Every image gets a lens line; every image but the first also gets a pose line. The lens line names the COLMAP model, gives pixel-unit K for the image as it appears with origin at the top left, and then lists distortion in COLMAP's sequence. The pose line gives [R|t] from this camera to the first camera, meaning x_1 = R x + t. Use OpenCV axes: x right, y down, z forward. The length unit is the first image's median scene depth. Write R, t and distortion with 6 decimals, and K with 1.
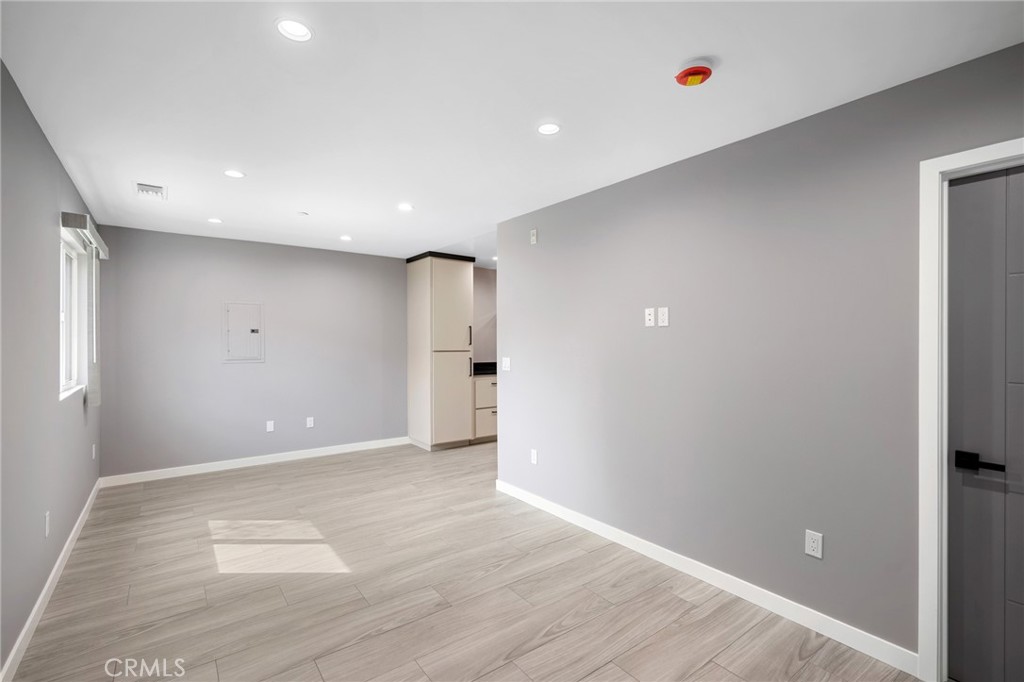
lens RADIAL K [[460.7, 0, 517.1], [0, 460.7, 343.0], [0, 0, 1]] dist [0.002252, 0.000180]
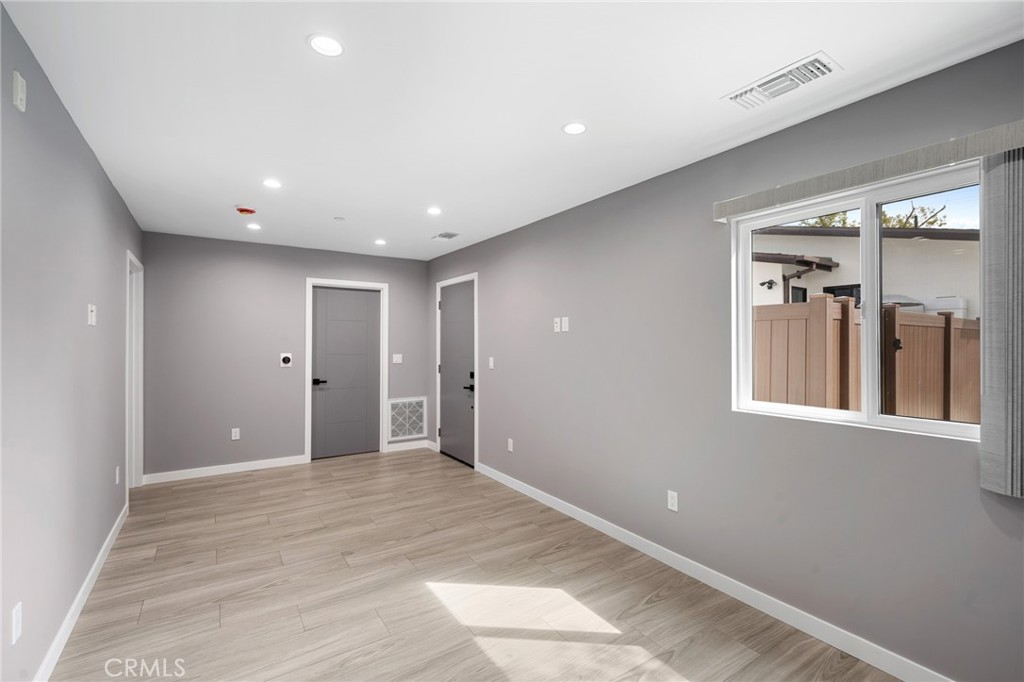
lens RADIAL K [[460.7, 0, 517.1], [0, 460.7, 343.0], [0, 0, 1]] dist [0.002252, 0.000180]
pose [[-0.997789, -0.006432, 0.066154, -0.505934], [-0.006418, 0.999979, 0.000423, -0.007475], [-0.066155, -0.000002, -0.997809, 1.603553]]
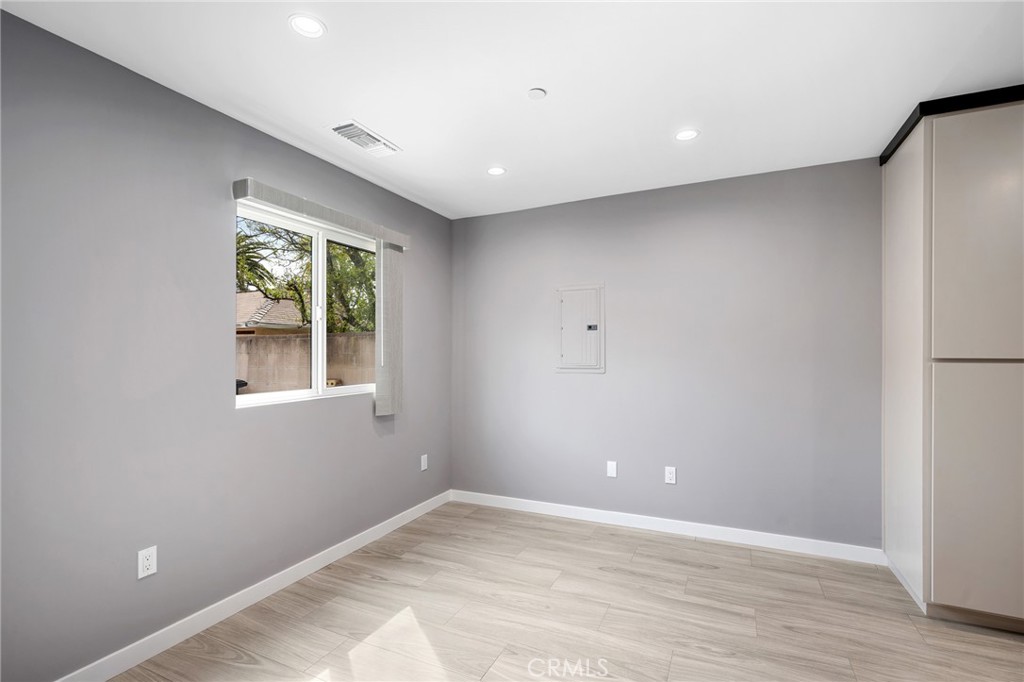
lens RADIAL K [[469.9, 0, 514.6], [0, 469.9, 354.6], [0, 0, 1]] dist [-0.005054, -0.000345]
pose [[0.466410, 0.002690, -0.884564, 0.002397], [0.000702, 0.999994, 0.003411, 0.018990], [0.884568, -0.002212, 0.466406, 0.865477]]
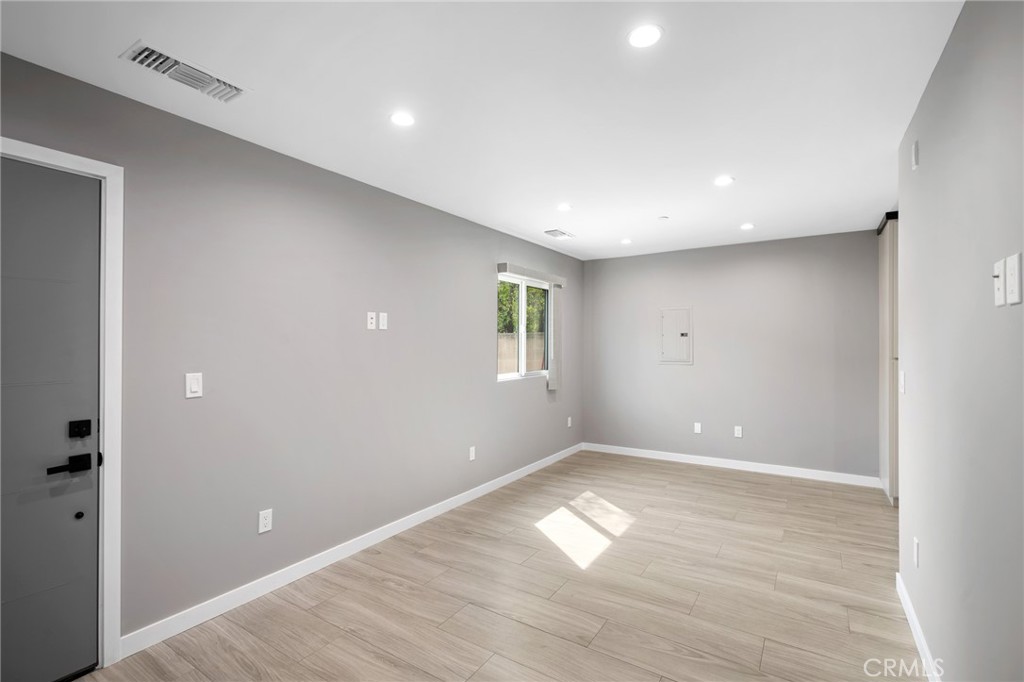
lens RADIAL K [[472.6, 0, 512.0], [0, 472.6, 341.0], [0, 0, 1]] dist [-0.000821, -0.000121]
pose [[0.343416, -0.005933, -0.939165, 0.473533], [-0.001703, 0.999974, -0.006939, -0.005204], [0.939182, 0.003982, 0.343397, 0.396704]]
